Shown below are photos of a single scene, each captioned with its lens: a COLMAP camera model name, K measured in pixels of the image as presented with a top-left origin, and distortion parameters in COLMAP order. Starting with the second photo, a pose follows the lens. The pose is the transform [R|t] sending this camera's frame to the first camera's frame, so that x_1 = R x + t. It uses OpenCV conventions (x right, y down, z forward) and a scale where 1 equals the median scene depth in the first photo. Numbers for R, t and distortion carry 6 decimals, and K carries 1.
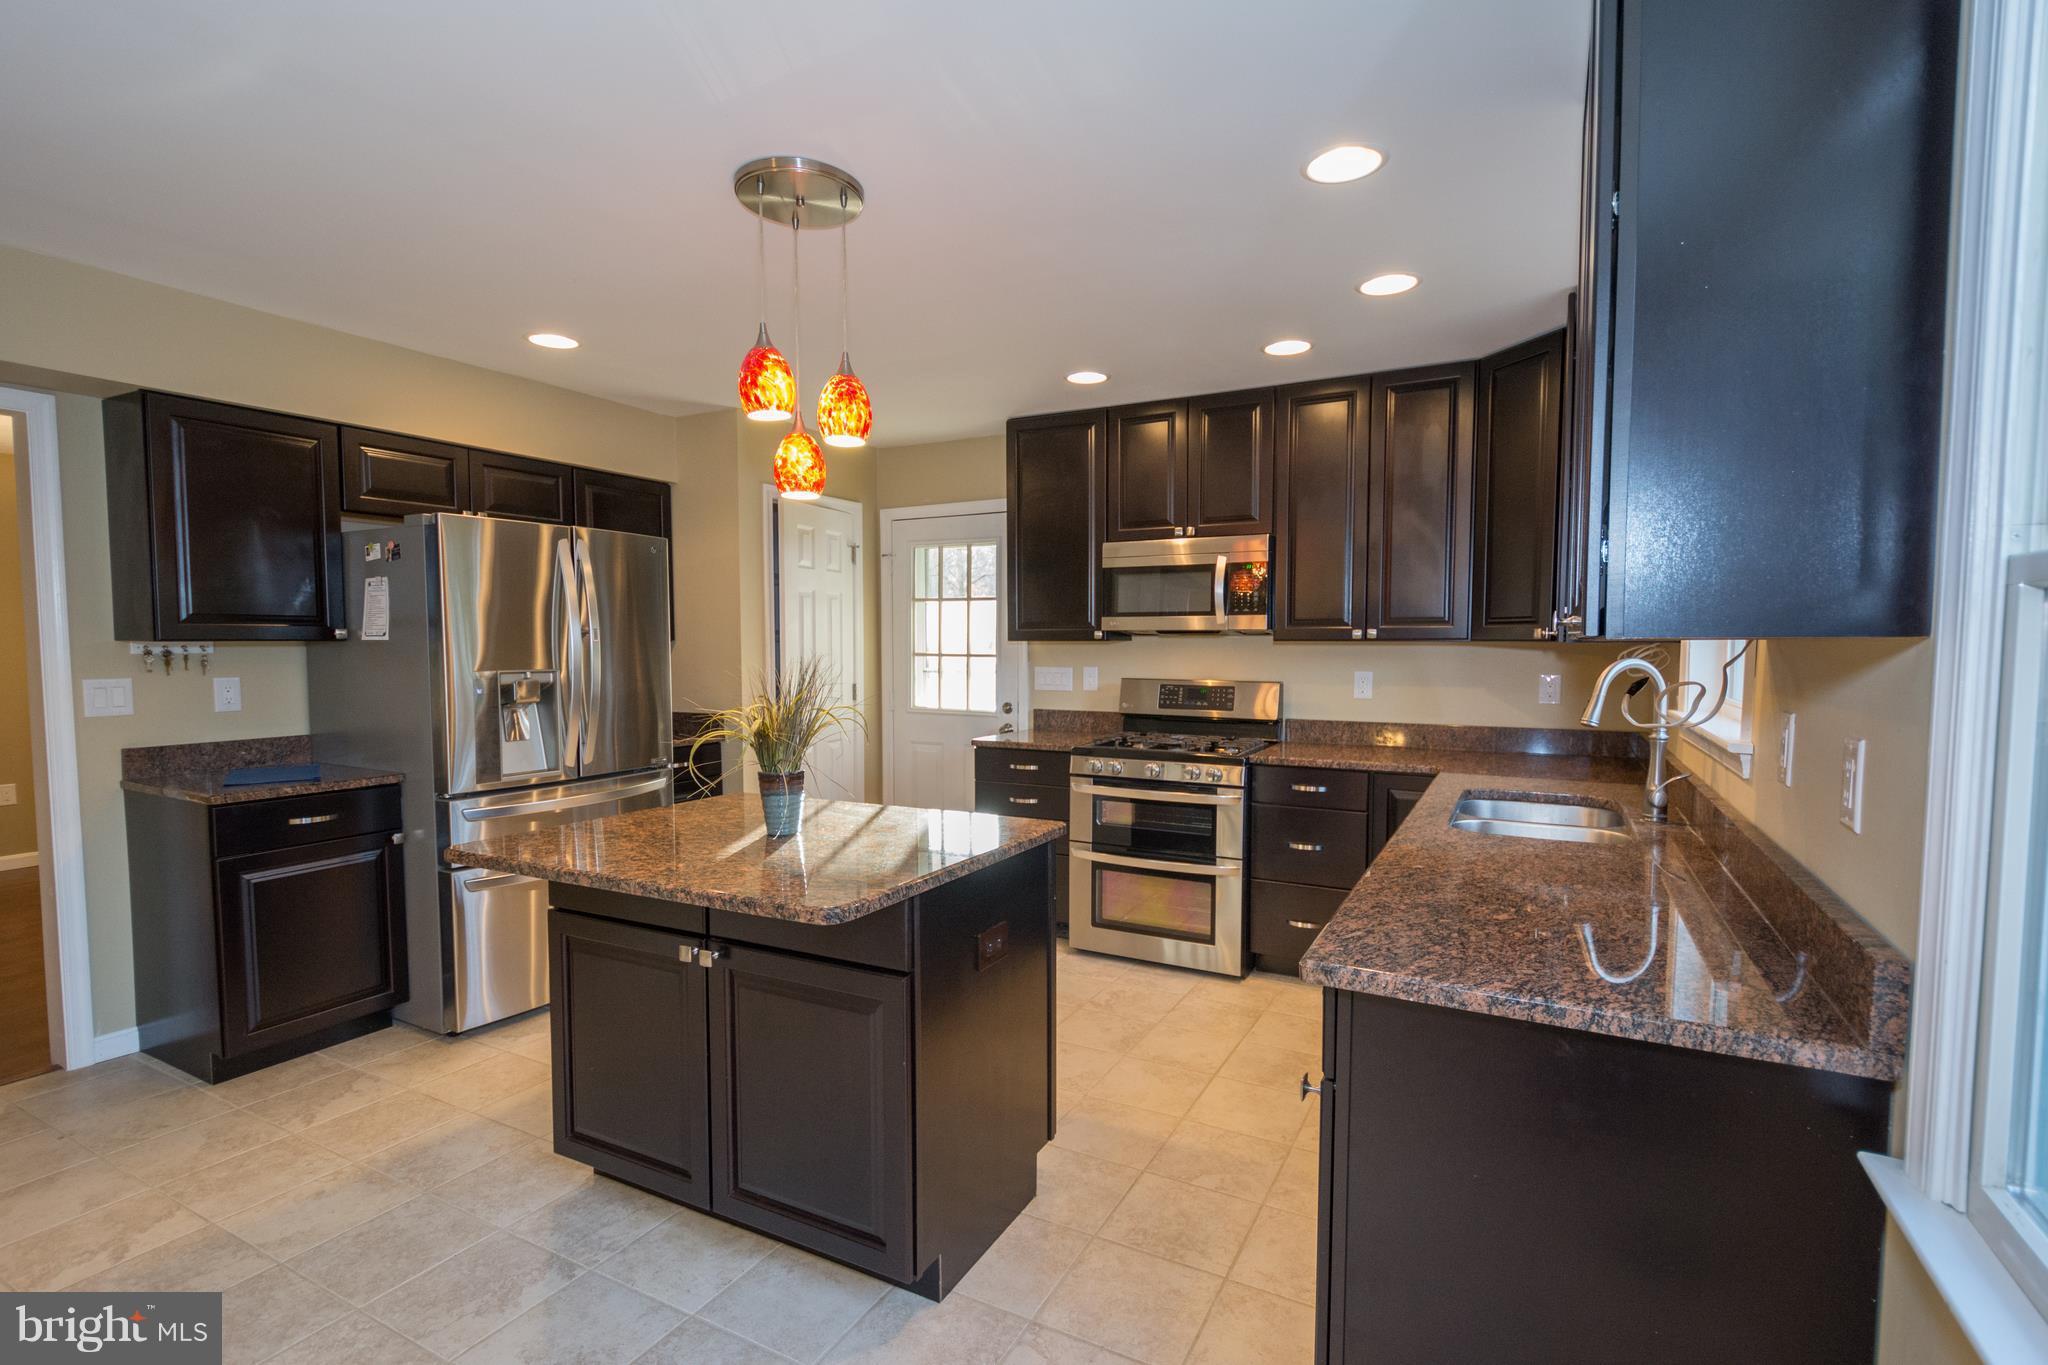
lens RADIAL K [[926.4, 0, 1024.5], [0, 926.4, 694.9], [0, 0, 1]] dist [0.013804, -0.000735]
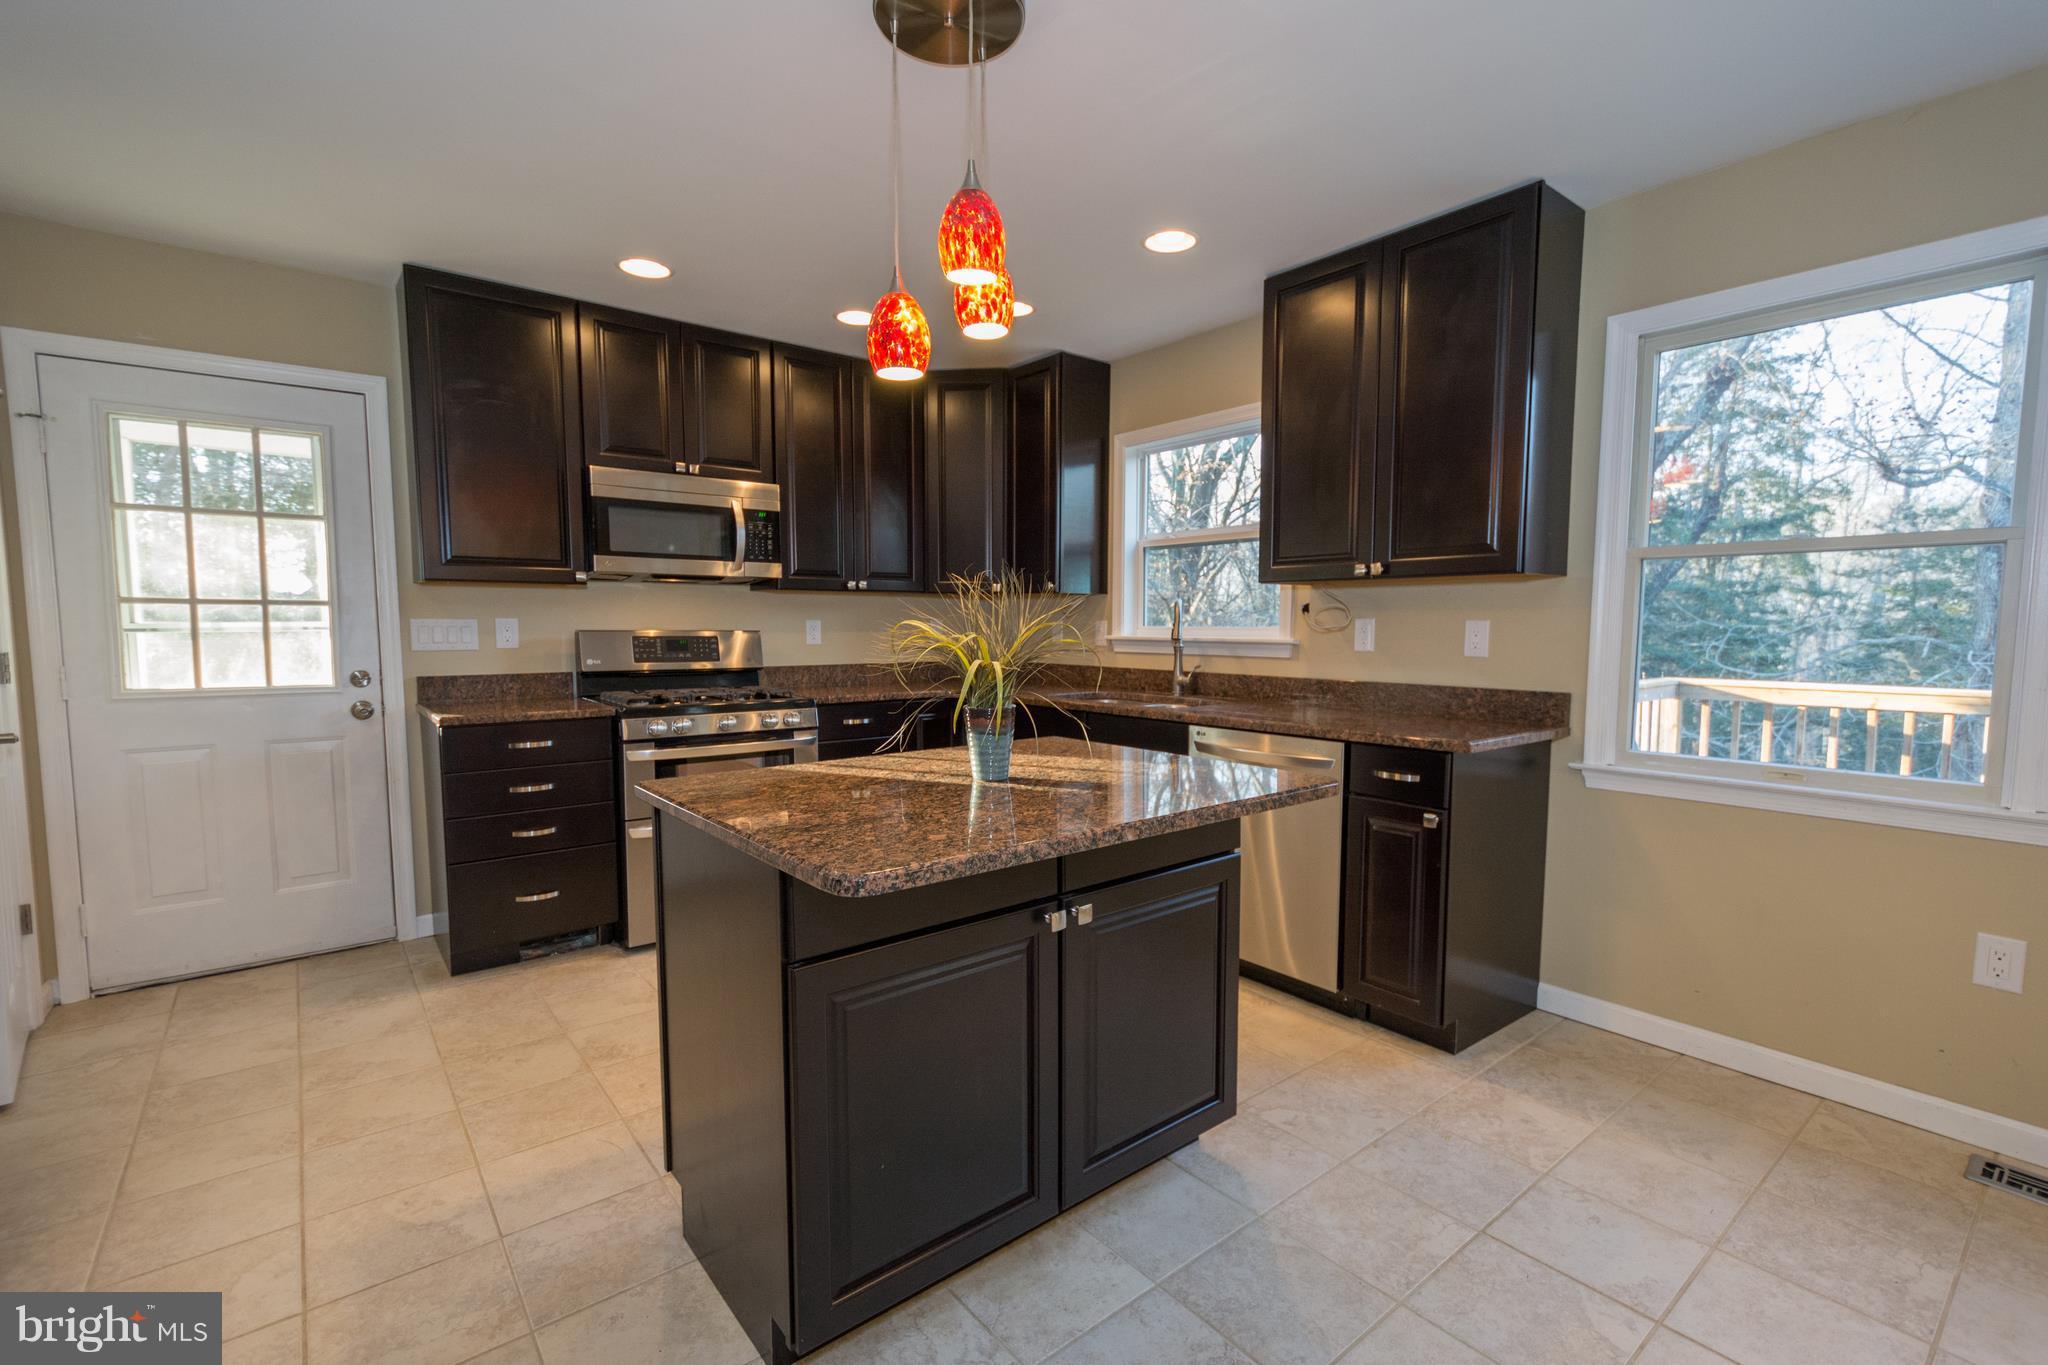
lens RADIAL K [[926.4, 0, 1023.5], [0, 926.4, 688.4], [0, 0, 1]] dist [0.013804, -0.000735]
pose [[0.394320, -0.067238, 0.916510, -0.568061], [0.049797, 0.997418, 0.051749, 0.011873], [-0.917623, 0.025234, 0.396650, 0.334340]]
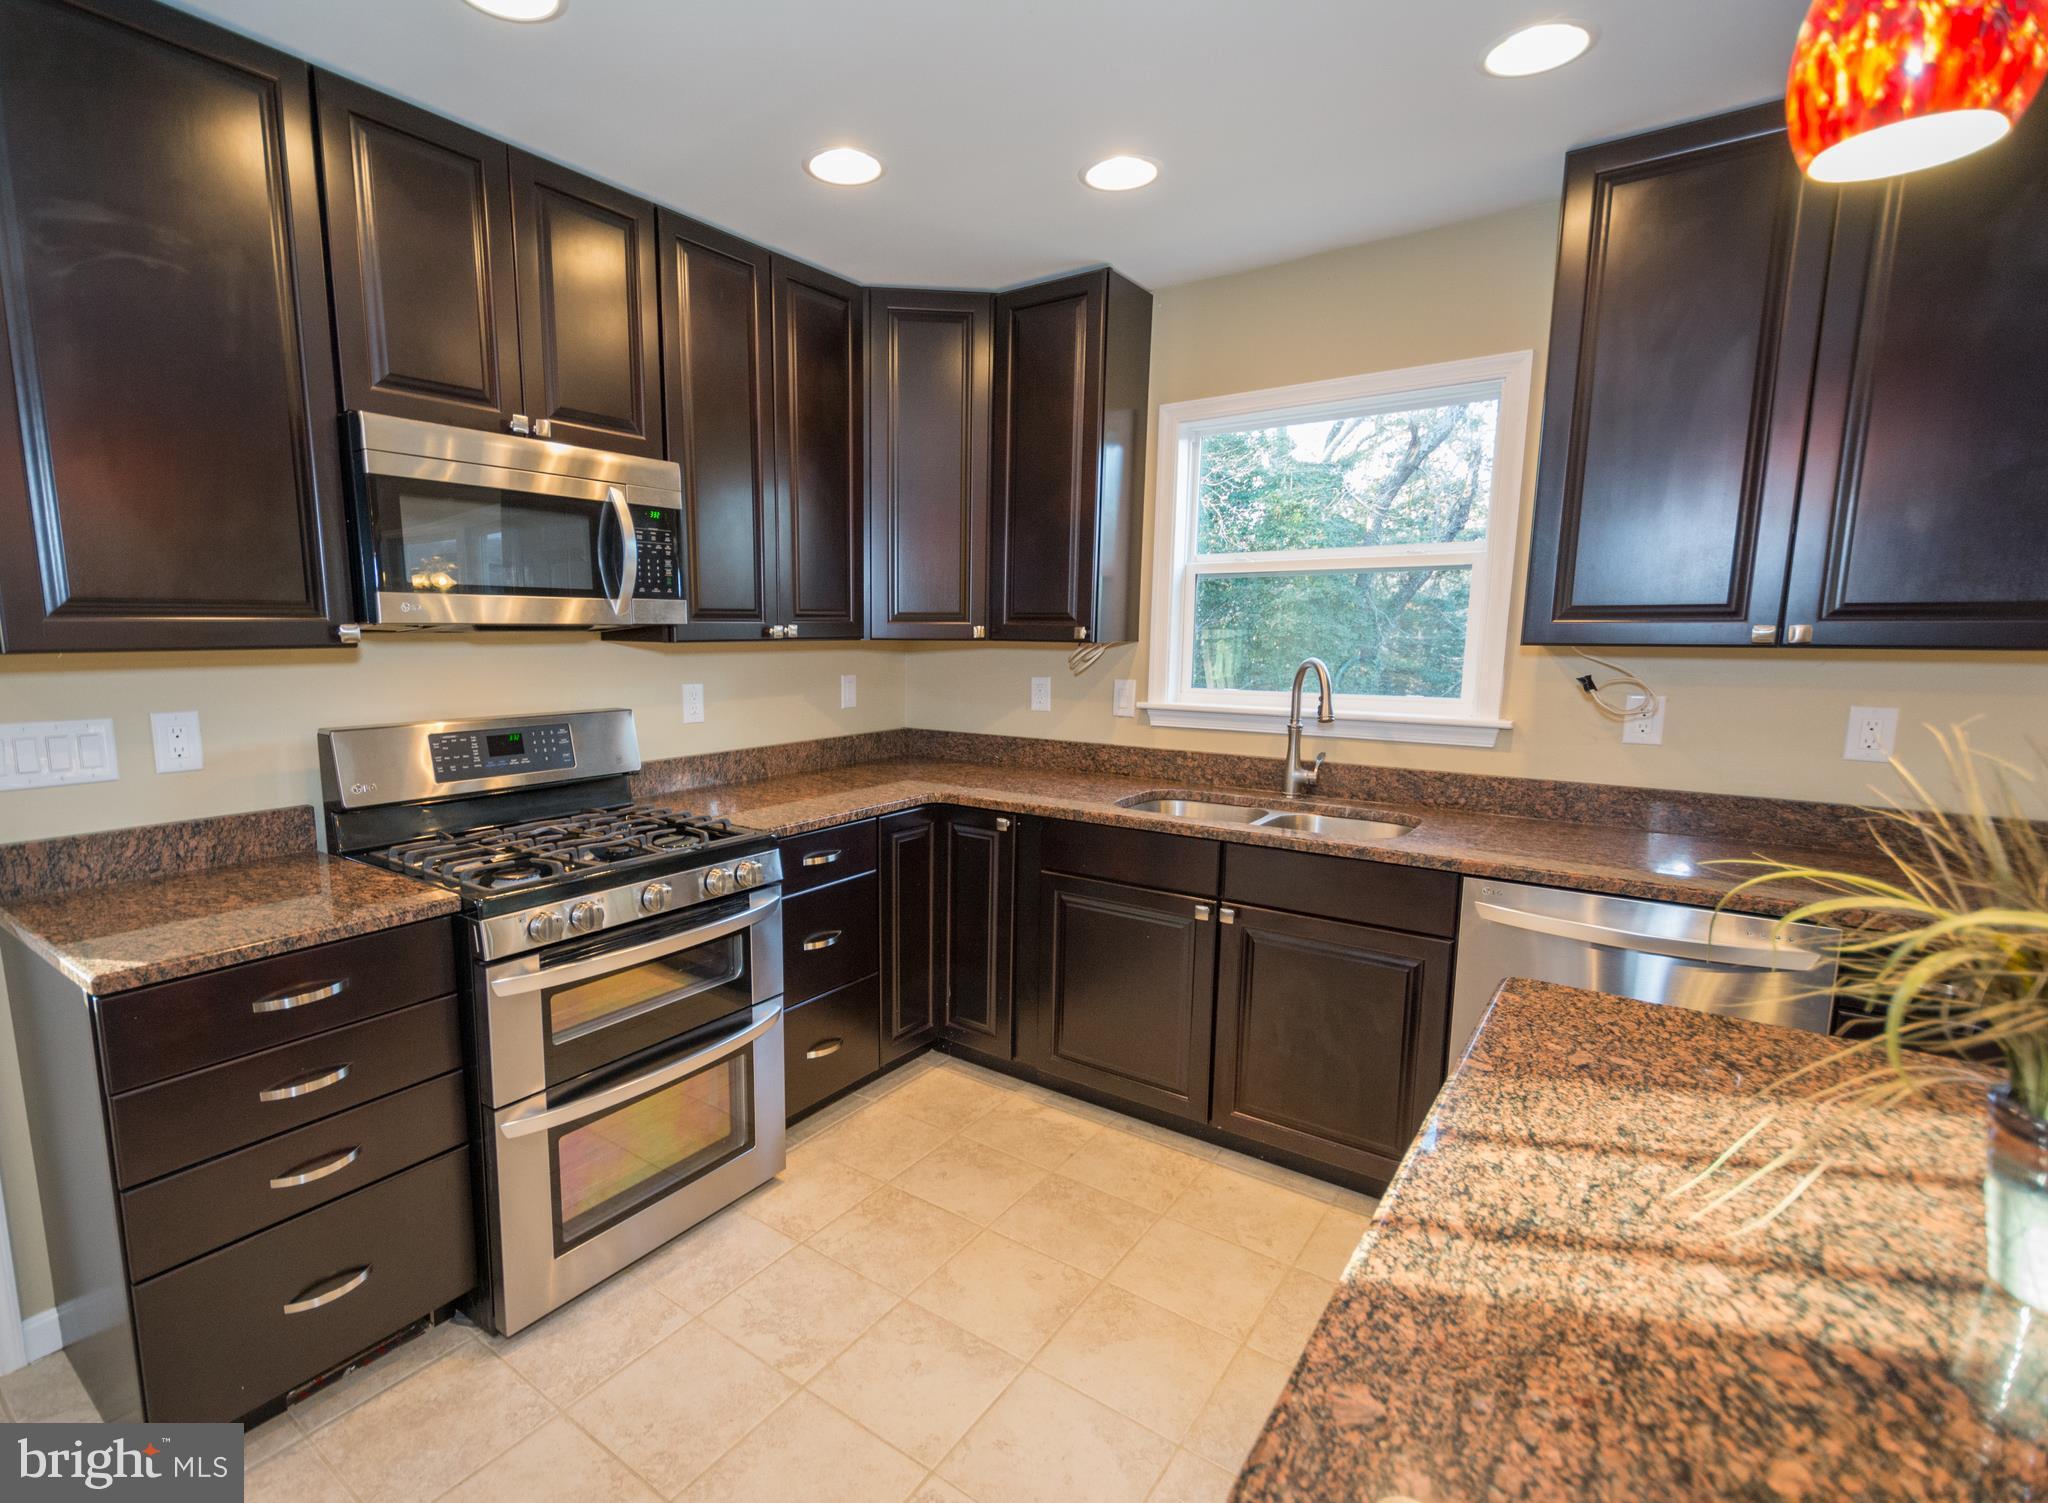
lens RADIAL K [[992.2, 0, 910.4], [0, 992.2, 770.9], [0, 0, 1]] dist [0.013739, 0.001066]
pose [[0.170287, -0.146467, 0.974448, -0.350792], [0.055008, 0.988763, 0.139006, -0.056133], [-0.983858, 0.029932, 0.176431, 0.718419]]
